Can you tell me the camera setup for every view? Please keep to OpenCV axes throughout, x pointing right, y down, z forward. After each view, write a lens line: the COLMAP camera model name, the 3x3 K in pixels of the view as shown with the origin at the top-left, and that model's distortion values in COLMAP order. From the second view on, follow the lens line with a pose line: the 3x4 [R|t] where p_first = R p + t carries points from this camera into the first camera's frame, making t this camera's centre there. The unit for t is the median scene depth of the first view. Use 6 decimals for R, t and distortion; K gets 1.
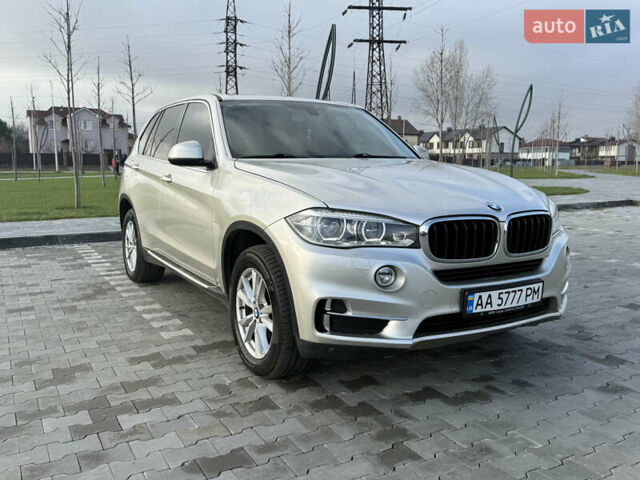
lens RADIAL K [[579.7, 0, 320.0], [0, 579.7, 240.0], [0, 0, 1]] dist [0.134502, -0.263747]
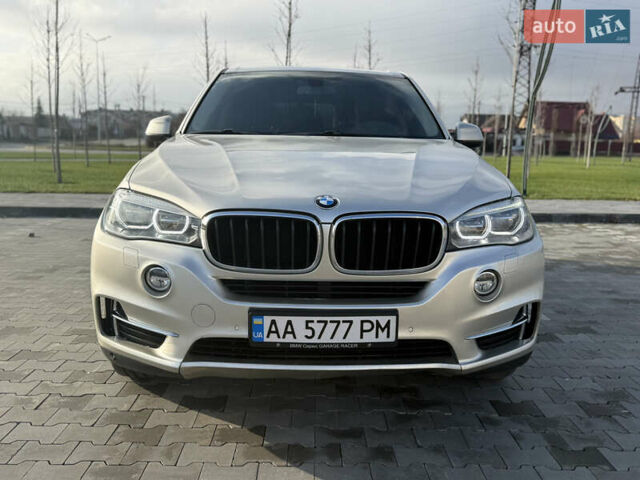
lens RADIAL K [[579.7, 0, 320.0], [0, 579.7, 240.0], [0, 0, 1]] dist [0.134502, -0.263747]
pose [[0.881621, 0.094054, -0.462492, 0.607695], [-0.082931, 0.995567, 0.044375, -0.040277], [0.464615, -0.000767, 0.885512, 0.347092]]
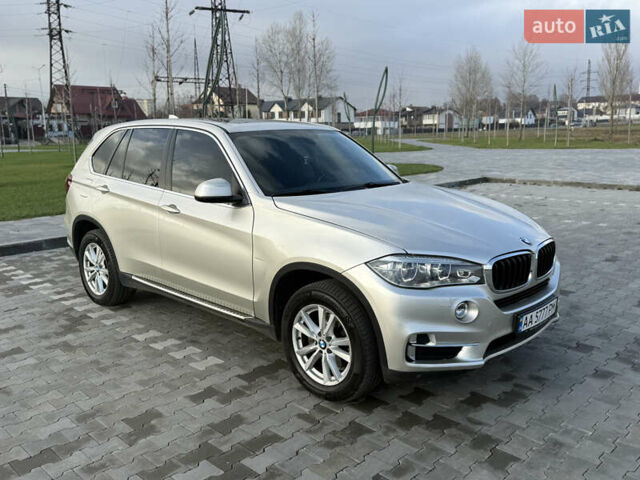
lens RADIAL K [[579.6, 0, 323.9], [0, 579.6, 239.8], [0, 0, 1]] dist [0.129448, -0.243995]
pose [[0.961370, -0.063036, 0.267945, -0.418545], [0.048740, 0.997027, 0.059682, -0.148208], [-0.270911, -0.044317, 0.961584, -0.055178]]
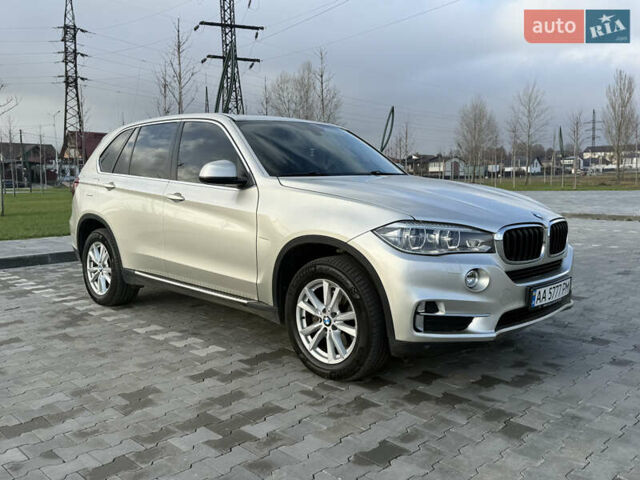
lens RADIAL K [[579.7, 0, 320.0], [0, 579.7, 240.0], [0, 0, 1]] dist [0.134502, -0.263747]
pose [[0.966425, -0.035087, 0.254541, -0.416776], [0.041789, 0.998906, -0.020969, -0.001279], [-0.253527, 0.030902, 0.966835, -0.032408]]
